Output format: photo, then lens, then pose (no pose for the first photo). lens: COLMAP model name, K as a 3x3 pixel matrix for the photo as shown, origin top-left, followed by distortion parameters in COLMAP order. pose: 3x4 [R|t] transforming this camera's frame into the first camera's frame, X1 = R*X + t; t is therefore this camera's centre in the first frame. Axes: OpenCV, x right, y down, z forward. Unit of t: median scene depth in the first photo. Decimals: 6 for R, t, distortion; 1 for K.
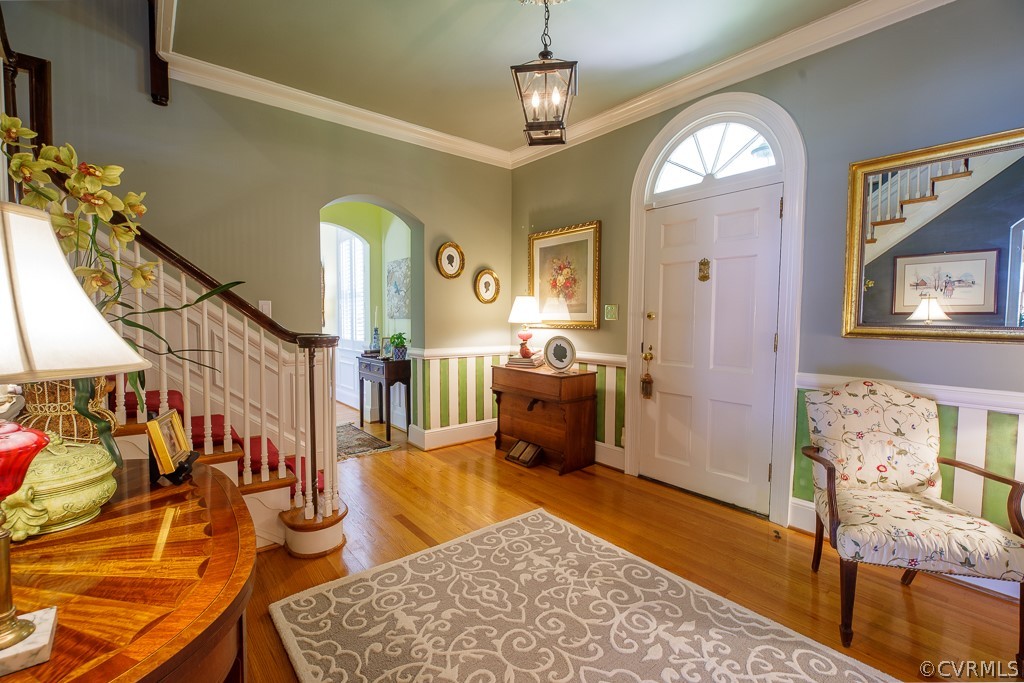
lens RADIAL K [[448.2, 0, 512.5], [0, 448.2, 339.9], [0, 0, 1]] dist [-0.011604, -0.000907]
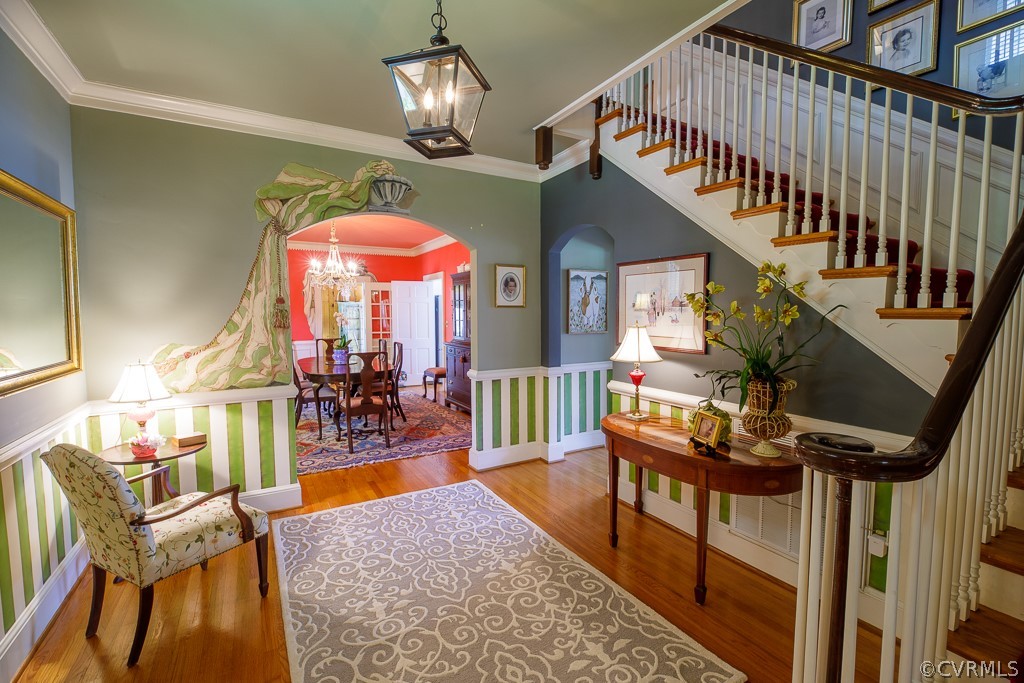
lens RADIAL K [[448.2, 0, 511.9], [0, 448.2, 341.7], [0, 0, 1]] dist [-0.011604, -0.000907]
pose [[-0.987049, -0.011408, 0.160010, -0.209181], [0.007674, 0.992968, 0.118134, -0.241178], [-0.160233, 0.117832, -0.980021, 2.055677]]
